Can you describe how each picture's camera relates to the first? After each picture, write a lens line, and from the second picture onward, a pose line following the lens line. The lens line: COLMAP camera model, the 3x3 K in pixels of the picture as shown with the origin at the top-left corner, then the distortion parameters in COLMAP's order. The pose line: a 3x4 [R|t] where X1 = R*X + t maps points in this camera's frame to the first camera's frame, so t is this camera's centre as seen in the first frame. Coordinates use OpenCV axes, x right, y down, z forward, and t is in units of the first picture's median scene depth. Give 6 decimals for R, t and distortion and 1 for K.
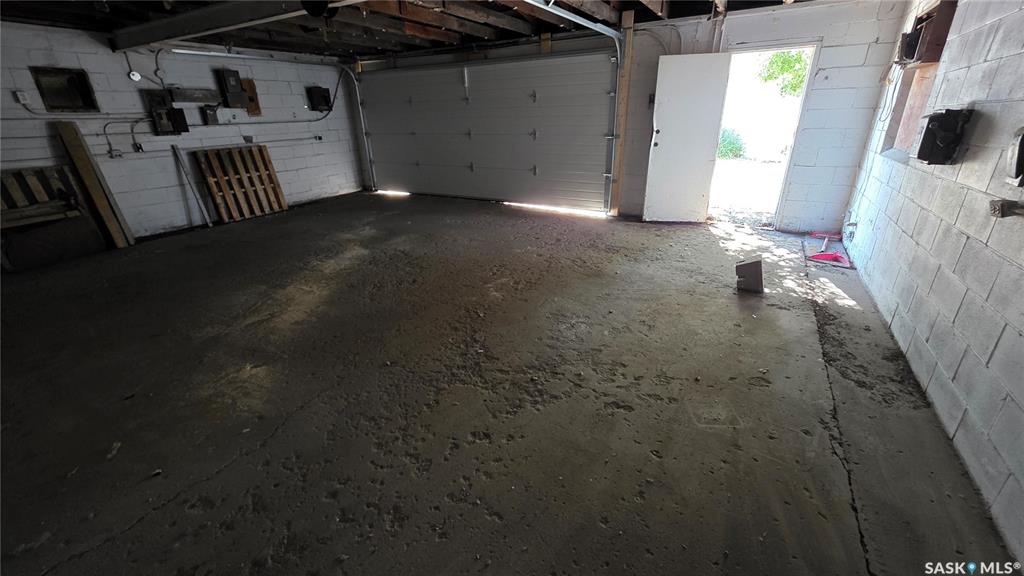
lens RADIAL K [[425.3, 0, 512.0], [0, 425.3, 288.0], [0, 0, 1]] dist [-0.014469, -0.000293]
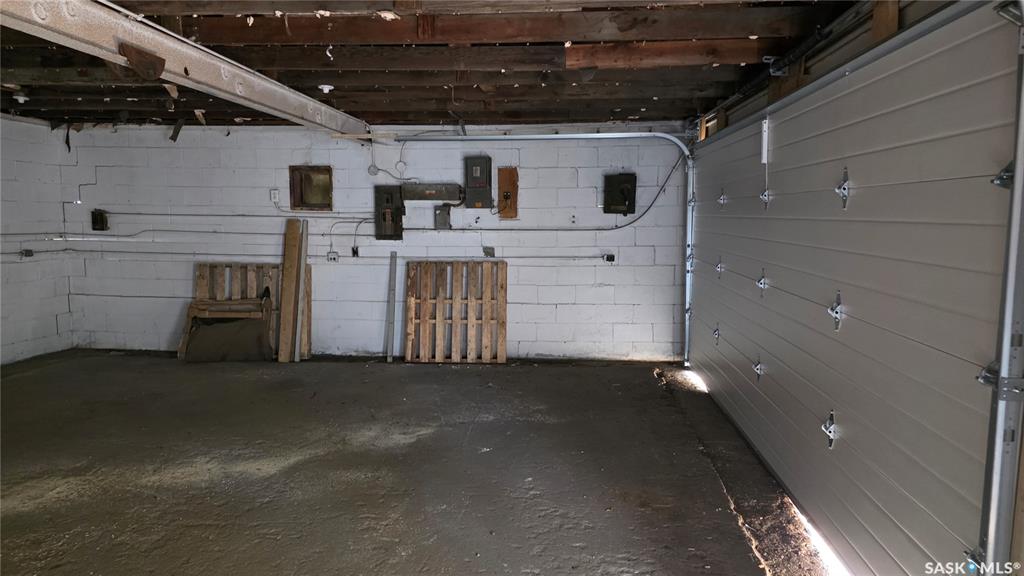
lens RADIAL K [[676.1, 0, 512.0], [0, 676.1, 288.0], [0, 0, 1]] dist [0.005074, -0.001236]
pose [[0.417548, 0.116118, -0.901205, 0.395117], [-0.354590, 0.933989, -0.043947, -0.288396], [0.836612, 0.337908, 0.431159, 0.642042]]
